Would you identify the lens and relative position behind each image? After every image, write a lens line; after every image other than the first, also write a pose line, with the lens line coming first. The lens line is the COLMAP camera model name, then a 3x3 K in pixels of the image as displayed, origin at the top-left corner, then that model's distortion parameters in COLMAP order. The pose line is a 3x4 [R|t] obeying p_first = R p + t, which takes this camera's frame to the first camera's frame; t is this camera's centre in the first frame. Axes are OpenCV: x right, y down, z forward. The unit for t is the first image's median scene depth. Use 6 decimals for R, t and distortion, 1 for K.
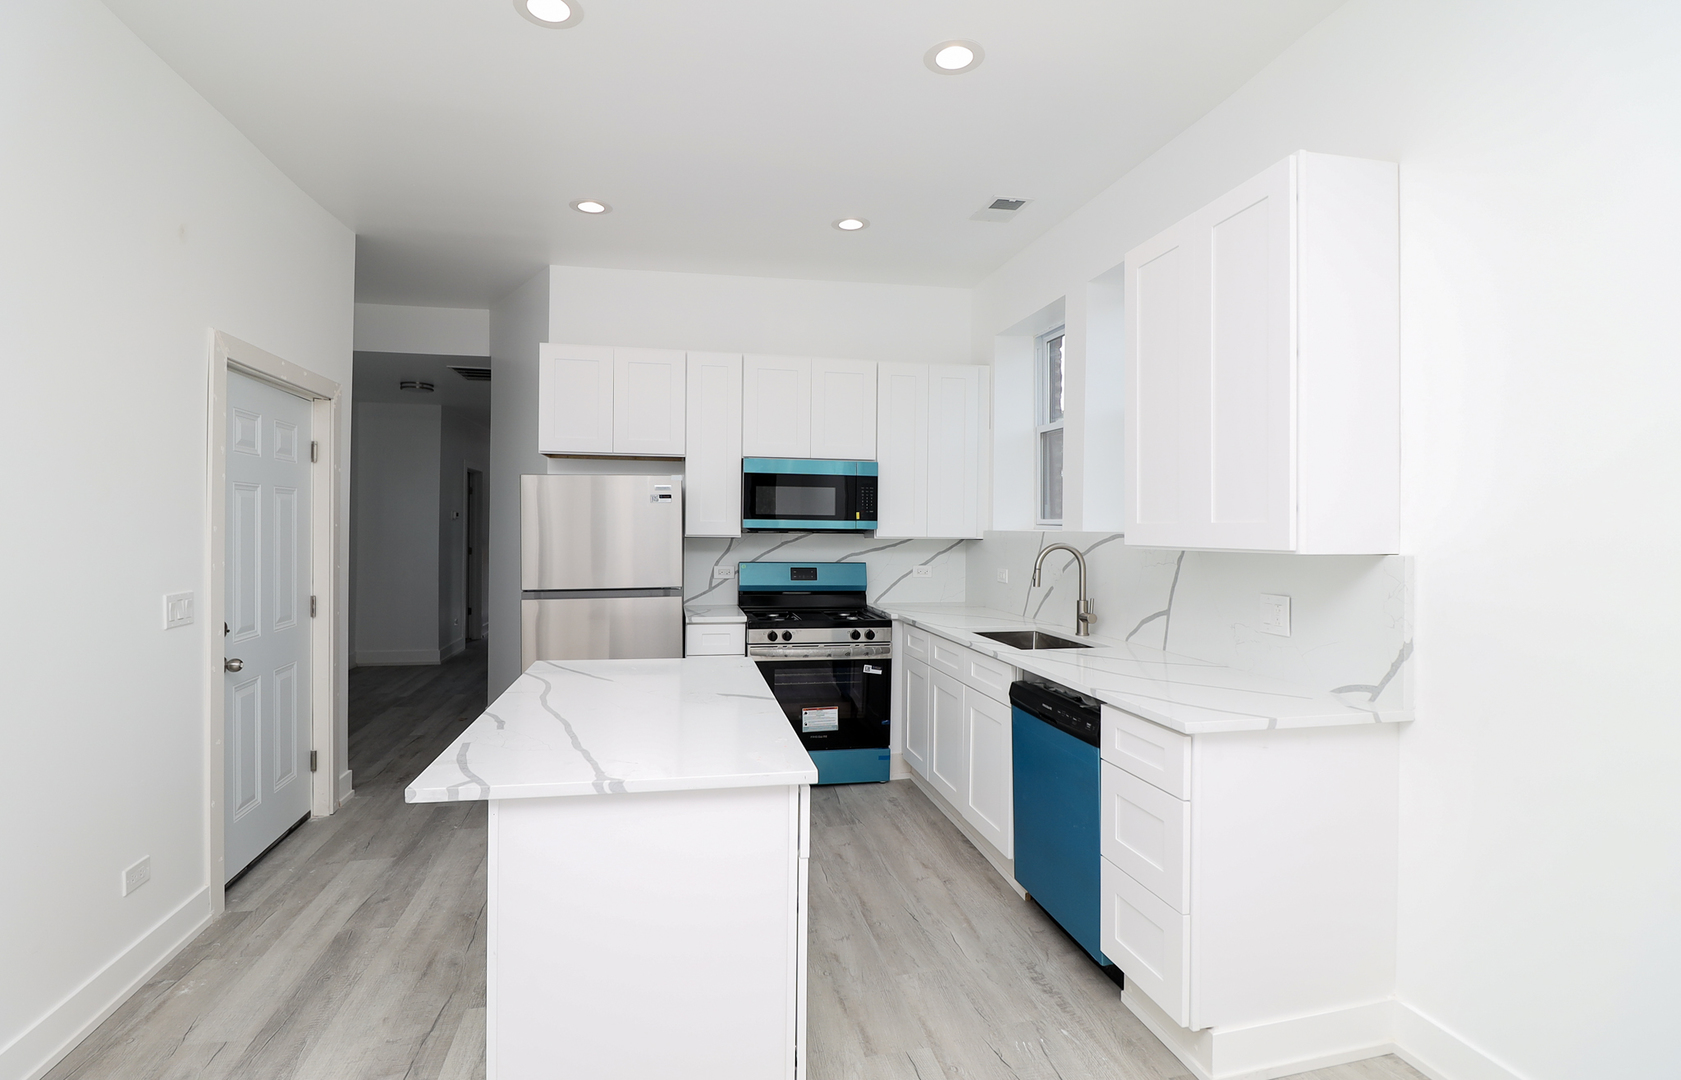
lens RADIAL K [[807.9, 0, 834.7], [0, 807.9, 527.5], [0, 0, 1]] dist [-0.009087, -0.006855]
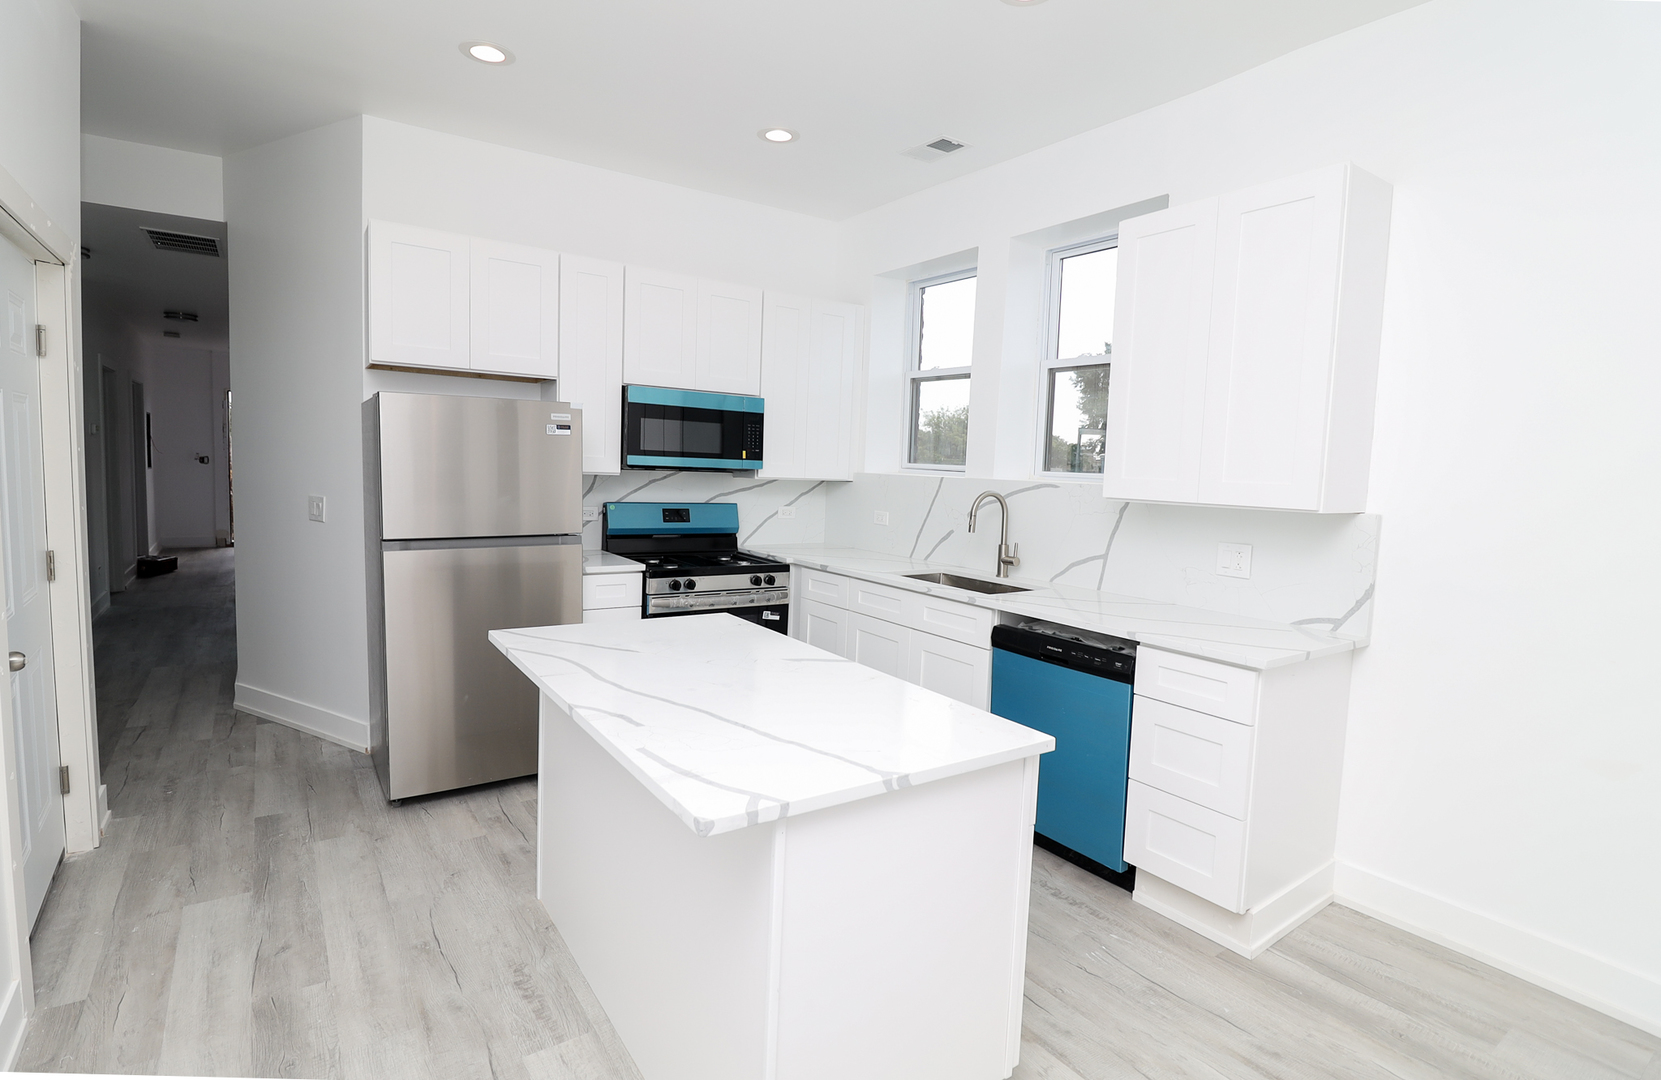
lens RADIAL K [[804.1, 0, 846.7], [0, 804.1, 538.9], [0, 0, 1]] dist [-0.009487, -0.007142]
pose [[0.918856, -0.009389, 0.394481, -0.284318], [-0.029961, 0.995171, 0.093472, -0.009840], [-0.393453, -0.097707, 0.914138, 0.103237]]
